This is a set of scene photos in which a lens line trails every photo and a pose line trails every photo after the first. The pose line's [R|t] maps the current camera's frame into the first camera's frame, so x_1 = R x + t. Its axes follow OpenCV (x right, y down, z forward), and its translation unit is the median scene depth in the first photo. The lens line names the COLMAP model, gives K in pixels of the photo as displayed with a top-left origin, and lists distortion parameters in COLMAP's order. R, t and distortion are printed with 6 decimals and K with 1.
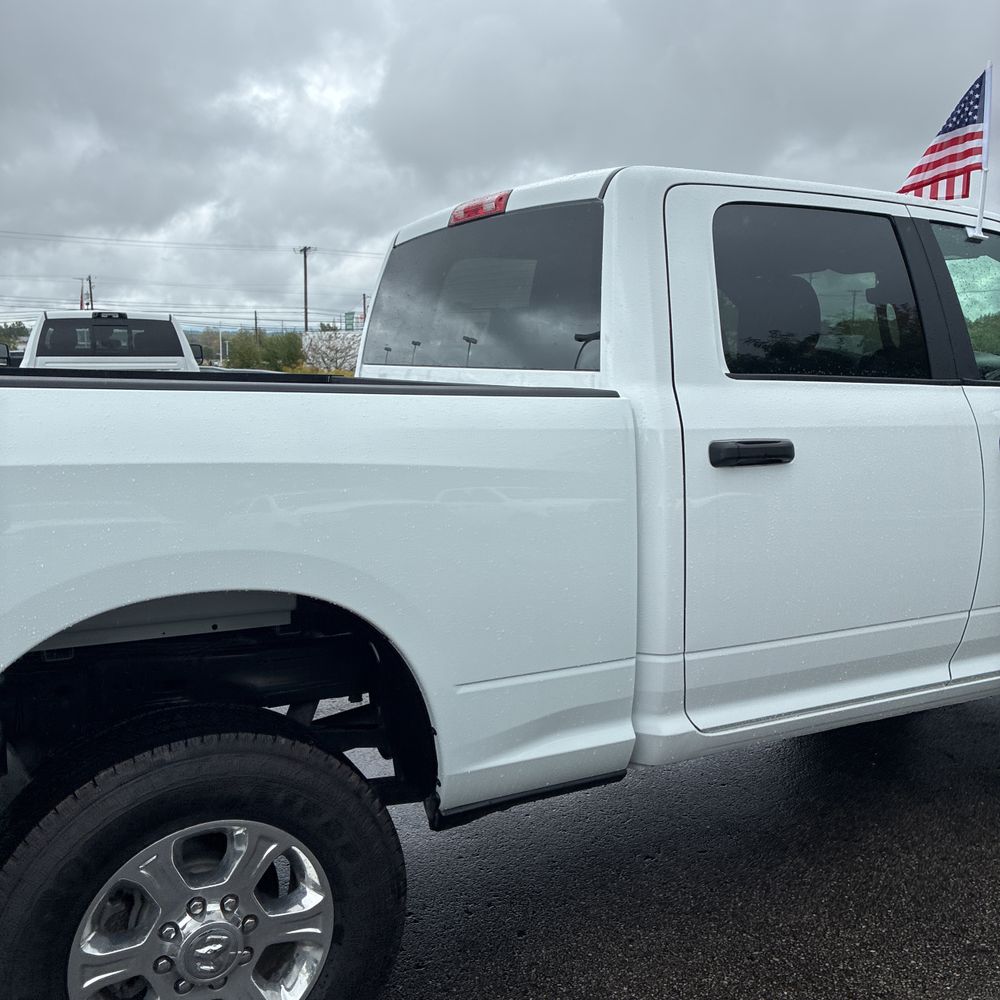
lens RADIAL K [[1011.4, 0, 491.6], [0, 1011.4, 496.2], [0, 0, 1]] dist [0.022886, 0.000000]
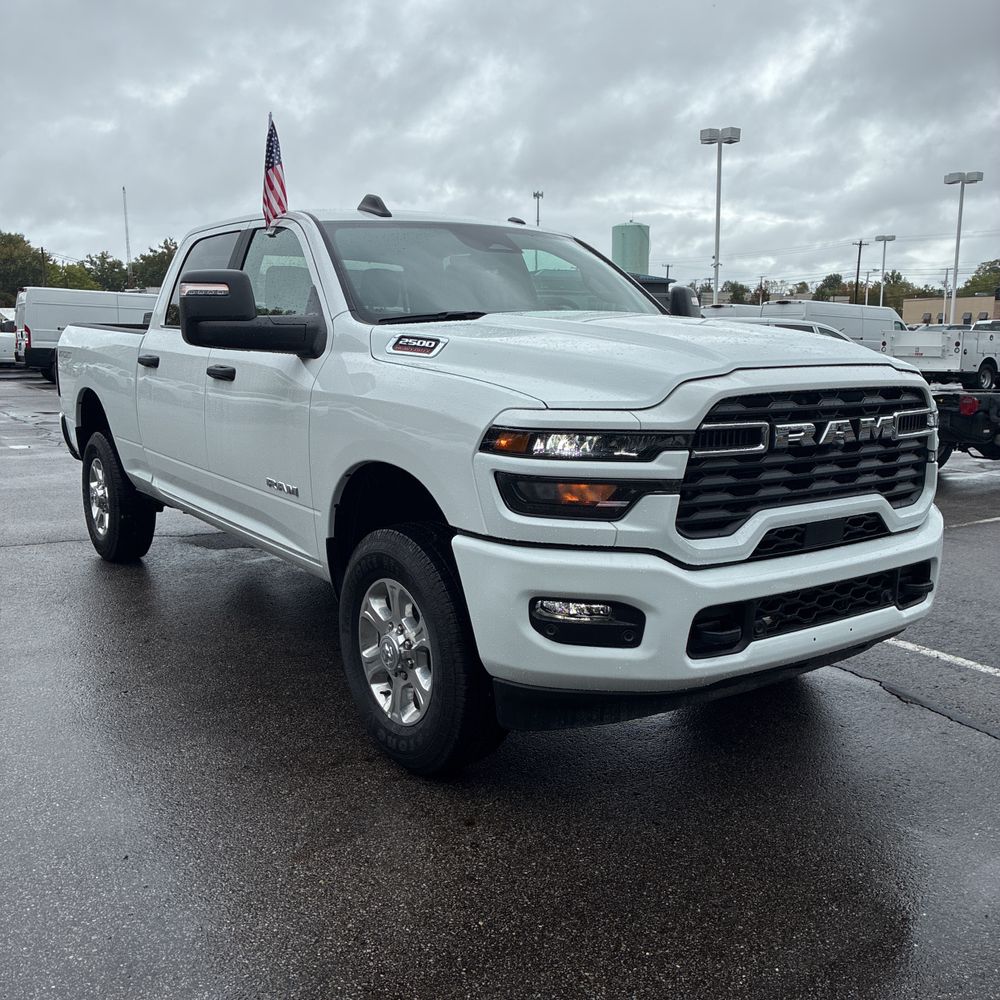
lens RADIAL K [[1011.4, 0, 497.7], [0, 1011.4, 503.9], [0, 0, 1]] dist [0.022886, 0.000000]
pose [[0.125501, 0.164709, -0.978325, 2.881080], [-0.143611, 0.978752, 0.146358, -0.192447], [0.981644, 0.122130, 0.146488, 1.652628]]
